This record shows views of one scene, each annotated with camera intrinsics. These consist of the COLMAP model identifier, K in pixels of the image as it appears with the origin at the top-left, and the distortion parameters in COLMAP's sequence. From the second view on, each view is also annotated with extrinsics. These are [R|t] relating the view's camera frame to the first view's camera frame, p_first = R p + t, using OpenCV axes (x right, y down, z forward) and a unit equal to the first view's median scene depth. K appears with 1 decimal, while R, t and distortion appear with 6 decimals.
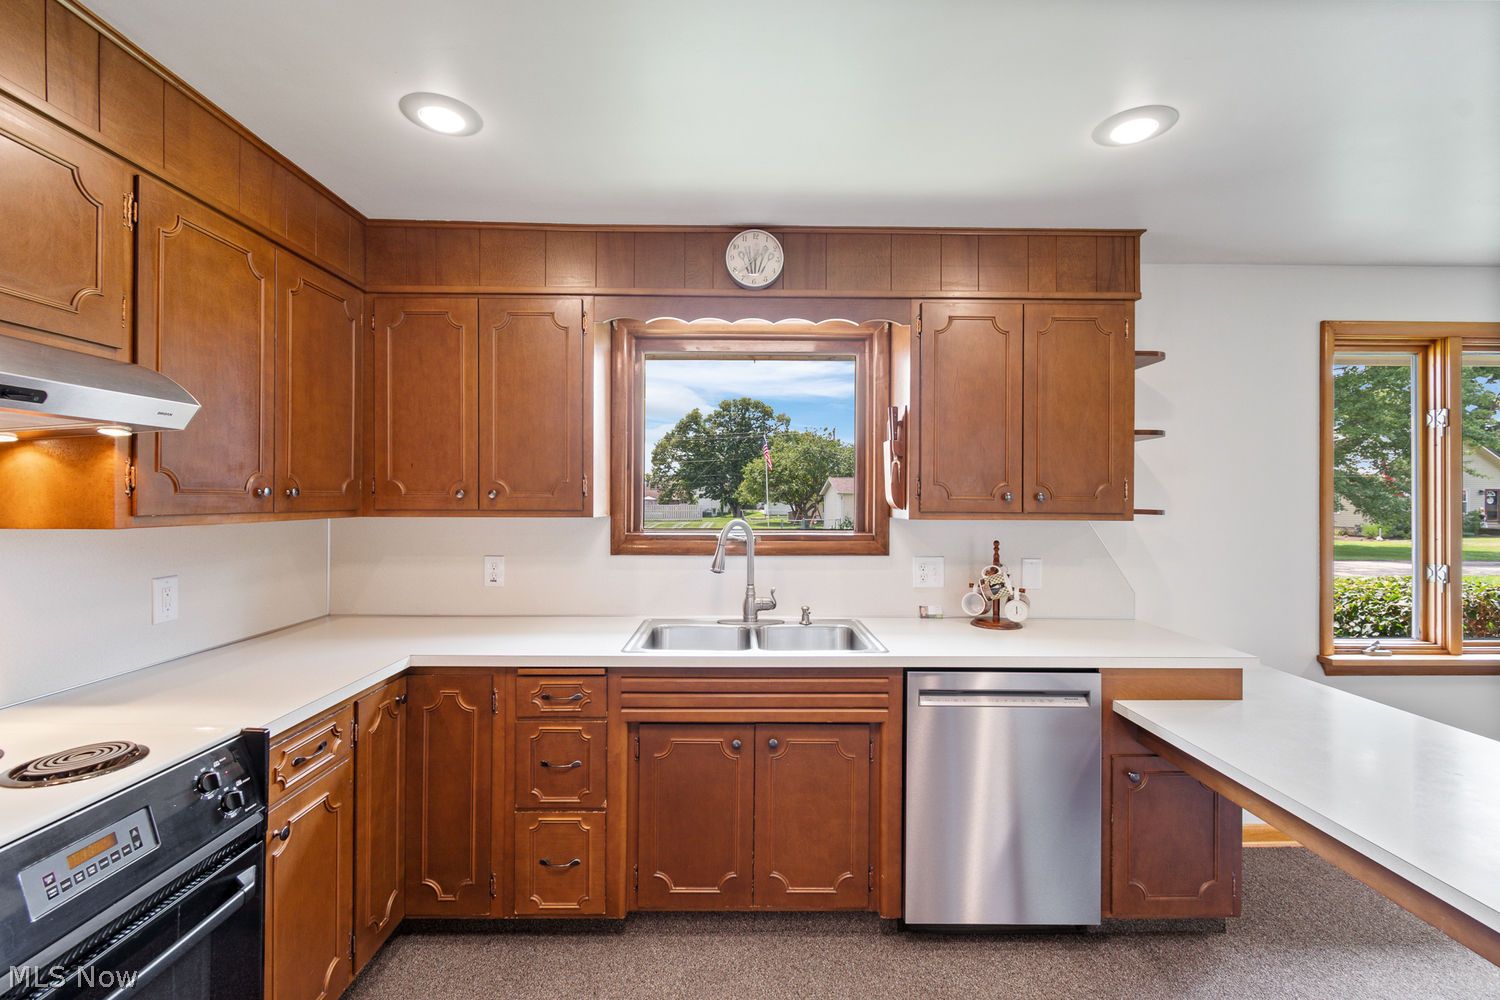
lens RADIAL K [[661.4, 0, 750.0], [0, 661.4, 500.0], [0, 0, 1]] dist [-0.001127, -0.000078]
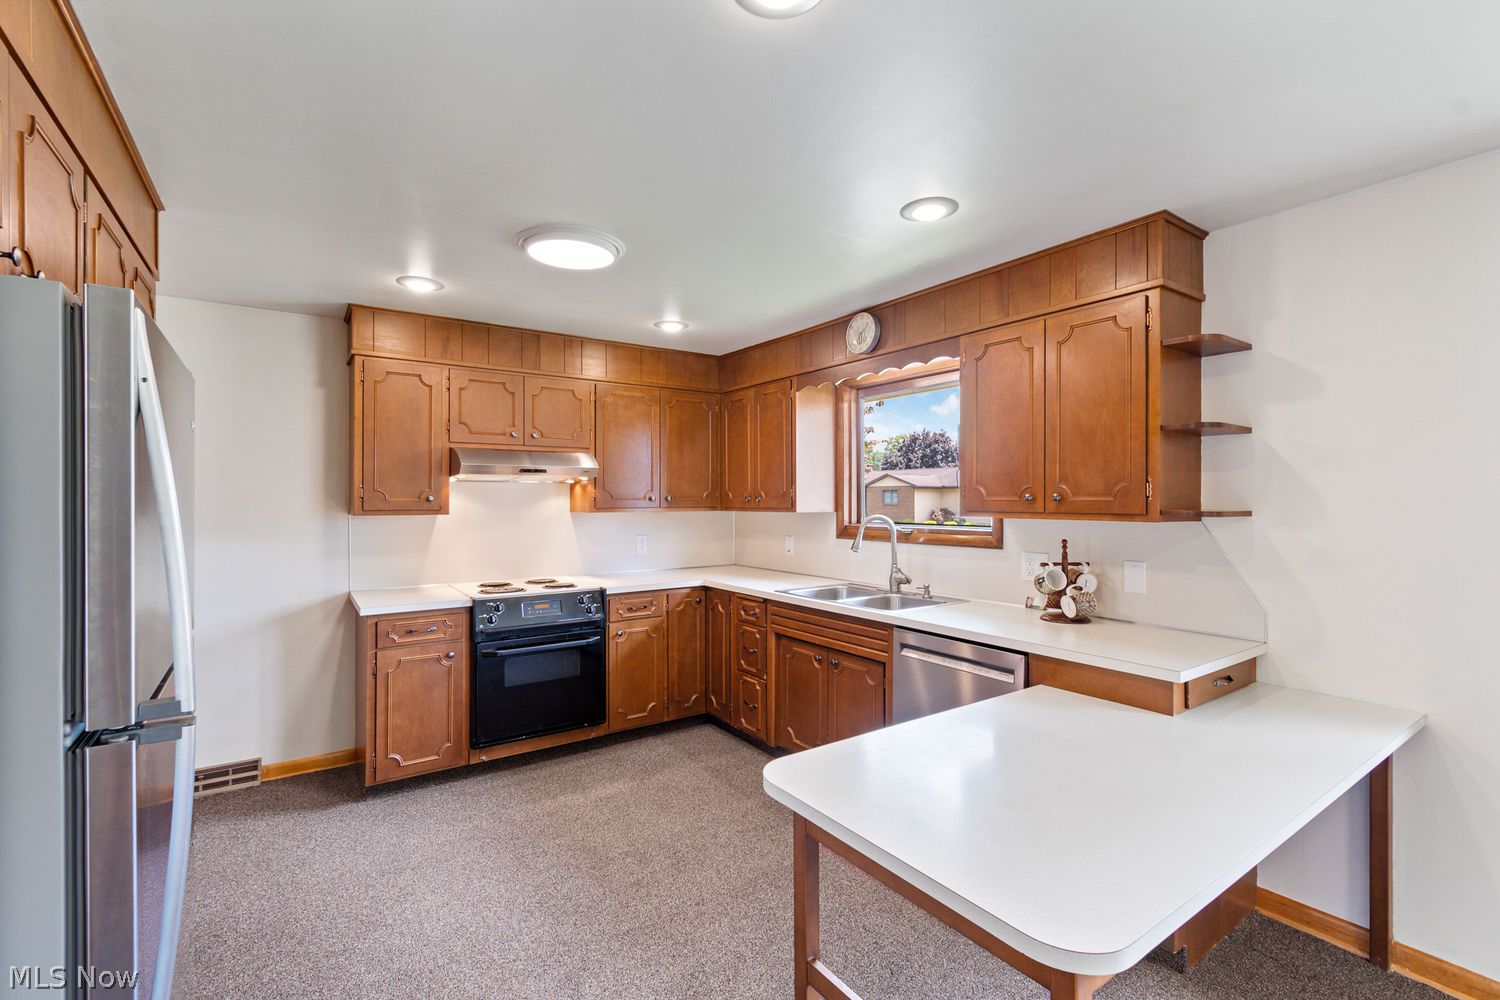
lens RADIAL K [[661.4, 0, 750.0], [0, 661.4, 500.0], [0, 0, 1]] dist [-0.001127, -0.000078]
pose [[0.560593, -0.004168, -0.828081, 1.184525], [0.003110, 0.999991, -0.002928, 0.000397], [0.828086, -0.000934, 0.560600, -0.005047]]
